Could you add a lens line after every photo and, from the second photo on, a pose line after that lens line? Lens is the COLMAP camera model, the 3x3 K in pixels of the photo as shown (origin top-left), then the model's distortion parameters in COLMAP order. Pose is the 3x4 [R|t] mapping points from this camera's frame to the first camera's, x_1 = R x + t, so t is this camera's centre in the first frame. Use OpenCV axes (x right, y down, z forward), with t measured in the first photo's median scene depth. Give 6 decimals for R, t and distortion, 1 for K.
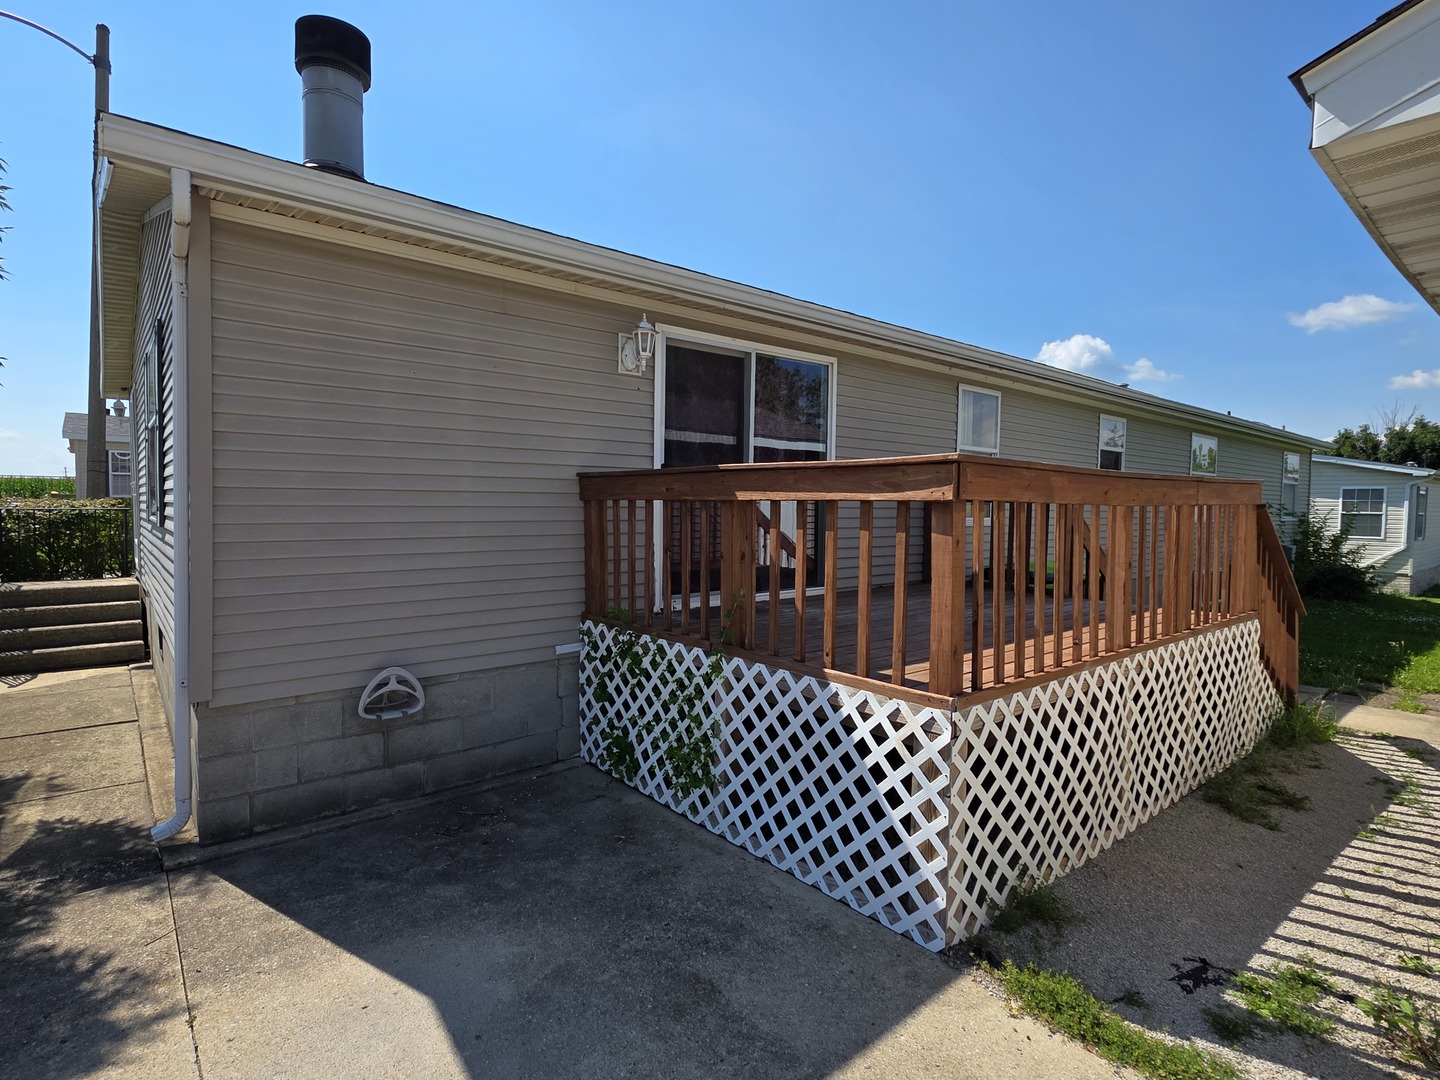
lens RADIAL K [[737.1, 0, 720.0], [0, 737.1, 540.0], [0, 0, 1]] dist [-0.000641, -0.000086]
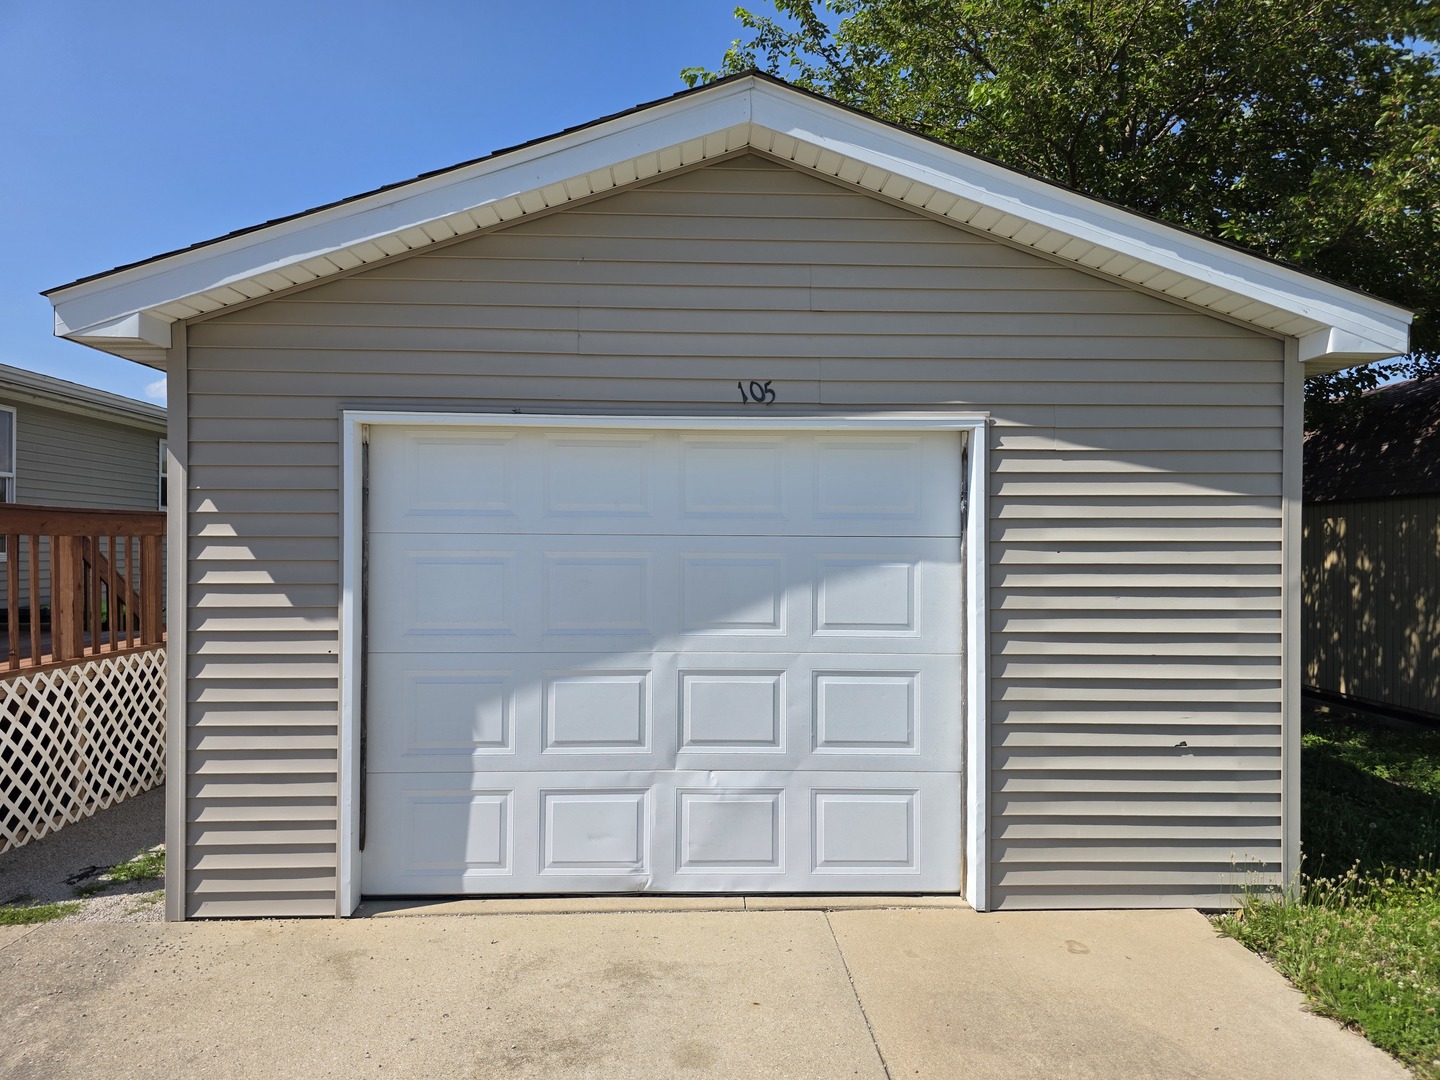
lens RADIAL K [[960.9, 0, 716.9], [0, 960.9, 546.3], [0, 0, 1]] dist [0.083332, -0.092104]
pose [[0.617660, -0.012734, 0.786342, -0.036030], [0.041624, 0.998997, -0.016517, 0.039313], [-0.785343, 0.042932, 0.617571, -0.758355]]
